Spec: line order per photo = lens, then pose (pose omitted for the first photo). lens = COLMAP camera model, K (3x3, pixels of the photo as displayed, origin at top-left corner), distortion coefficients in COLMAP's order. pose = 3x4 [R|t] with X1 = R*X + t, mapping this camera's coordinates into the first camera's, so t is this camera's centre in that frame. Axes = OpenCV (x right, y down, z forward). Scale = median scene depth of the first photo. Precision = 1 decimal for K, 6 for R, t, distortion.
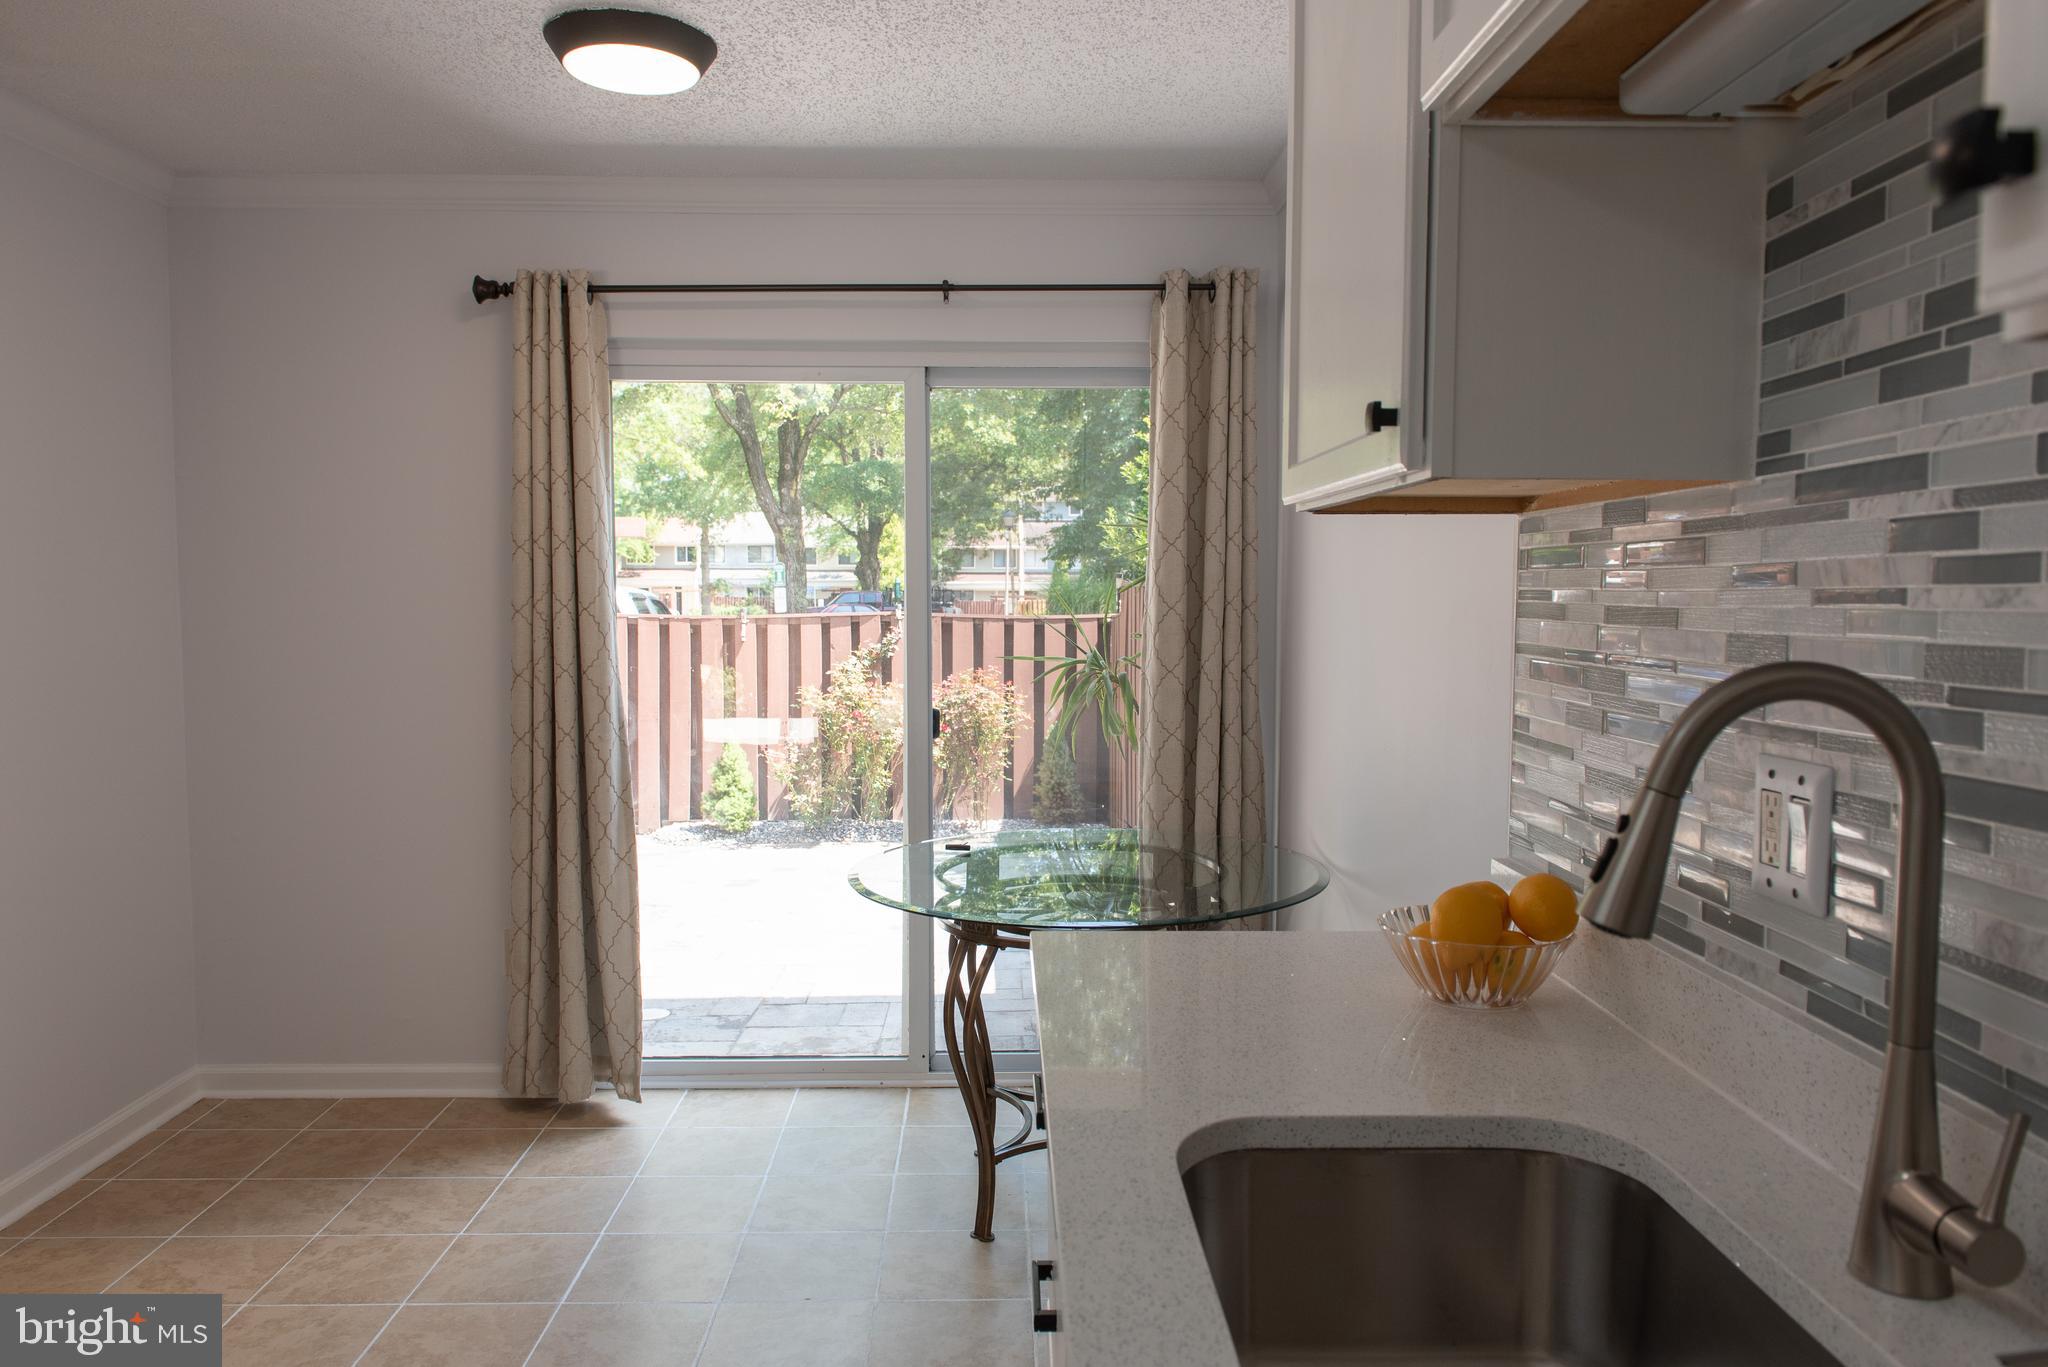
lens RADIAL K [[1463.2, 0, 1024.0], [0, 1463.2, 683.5], [0, 0, 1]] dist [0.002221, -0.005288]
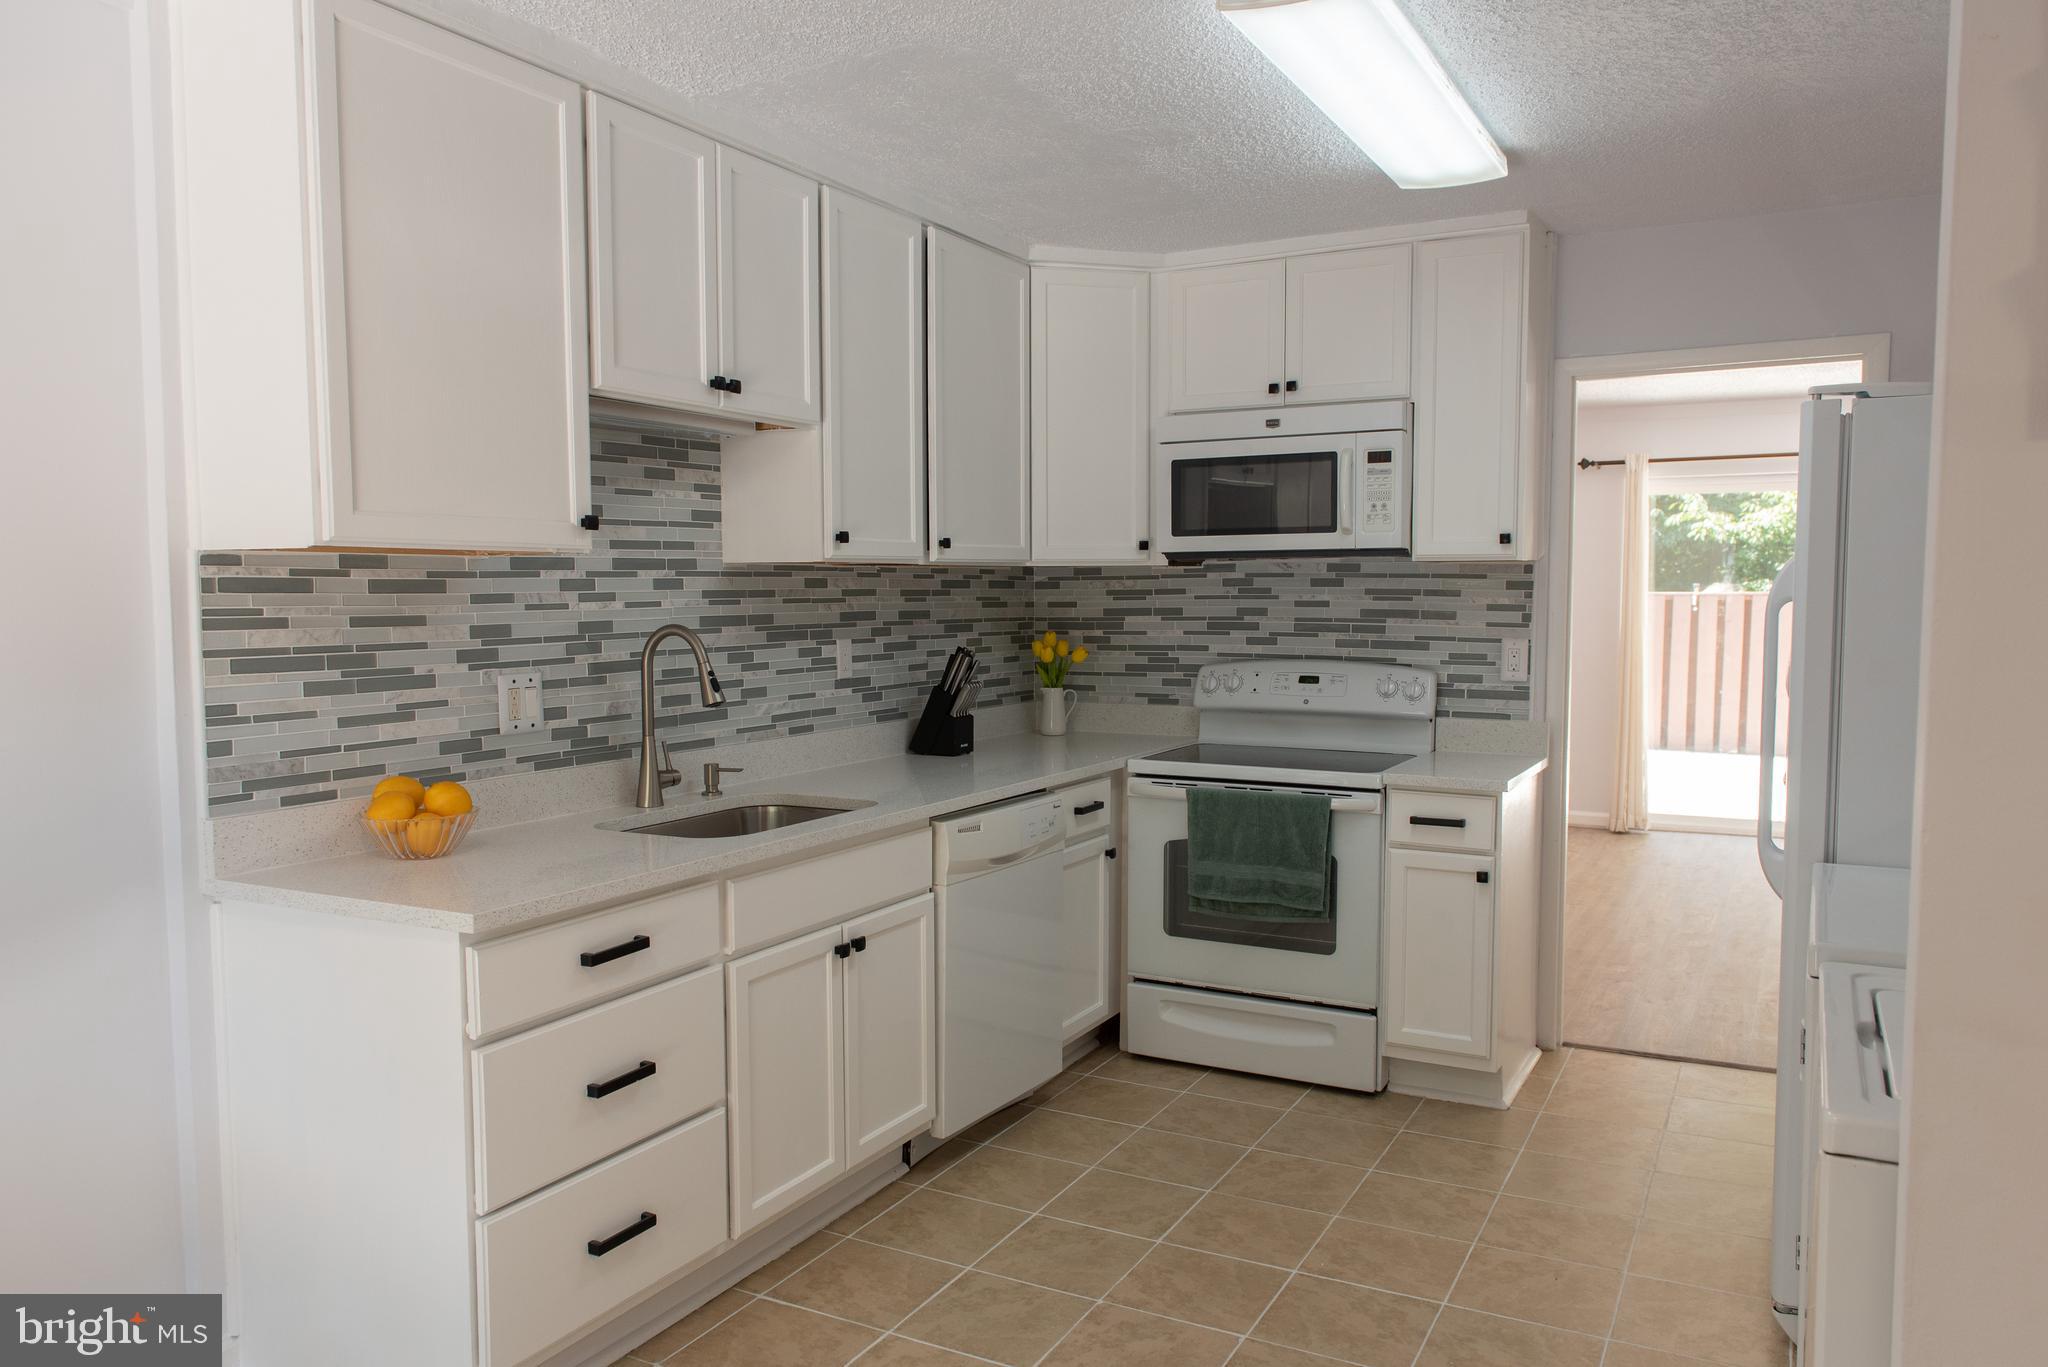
lens RADIAL K [[1463.2, 0, 1024.0], [0, 1463.2, 683.5], [0, 0, 1]] dist [0.002221, -0.005288]
pose [[-0.869691, -0.031358, 0.492599, -1.430657], [0.031777, 0.992353, 0.119274, -0.199306], [-0.492572, 0.119385, -0.862044, 2.723523]]
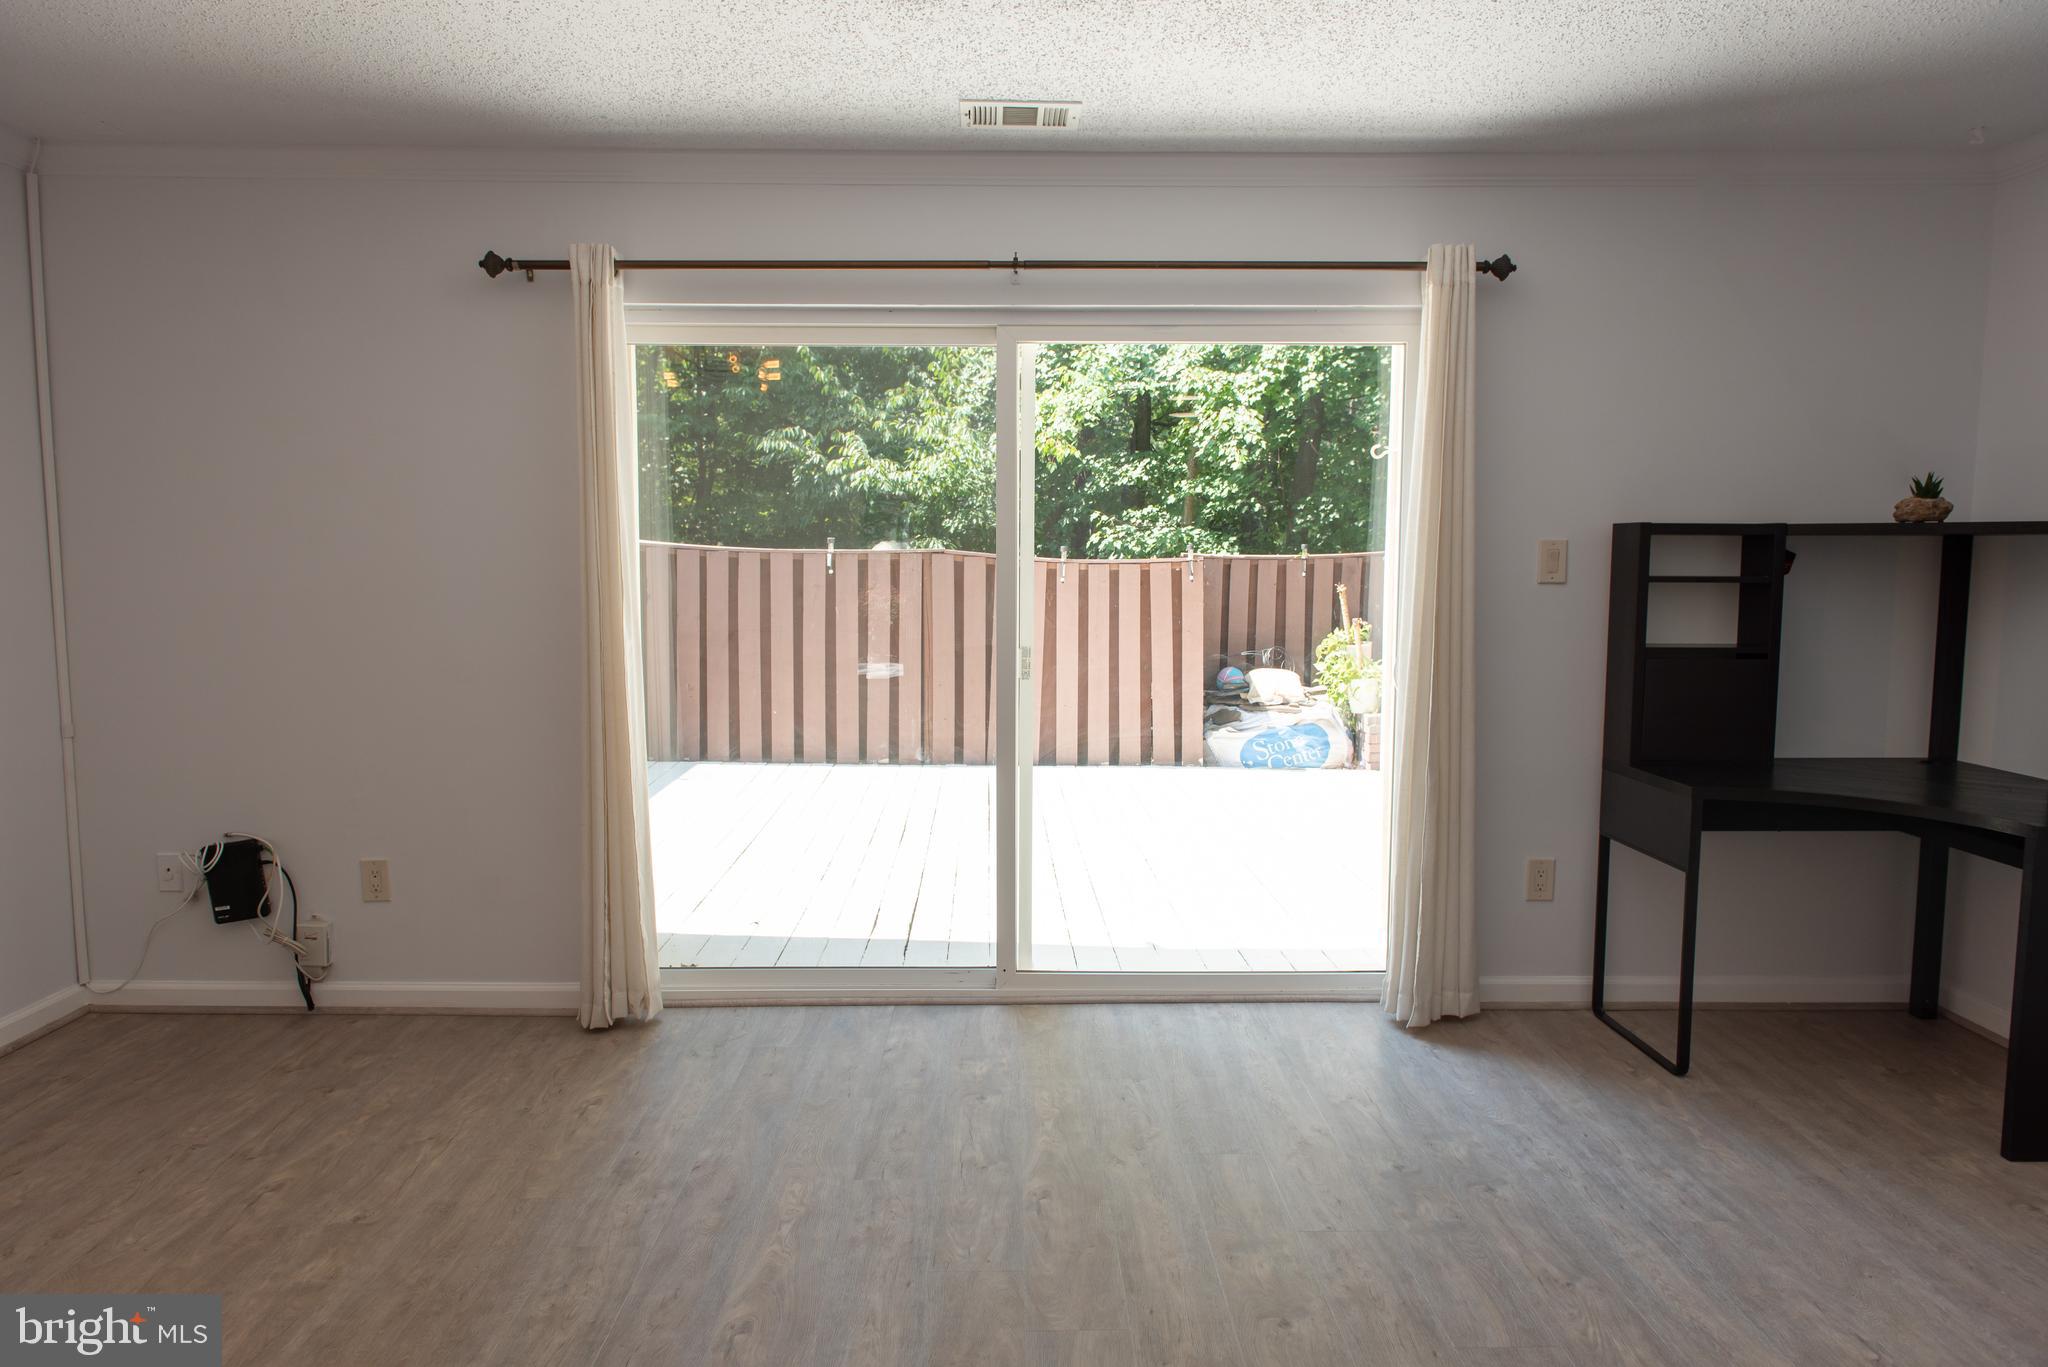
lens RADIAL K [[1378.6, 0, 1024.0], [0, 1378.6, 683.5], [0, 0, 1]] dist [0.002120, -0.001942]
pose [[-0.999971, -0.005297, 0.005388, -1.495061], [-0.004390, 0.987695, 0.156333, 0.104633], [-0.006150, 0.156305, -0.987690, -1.338025]]
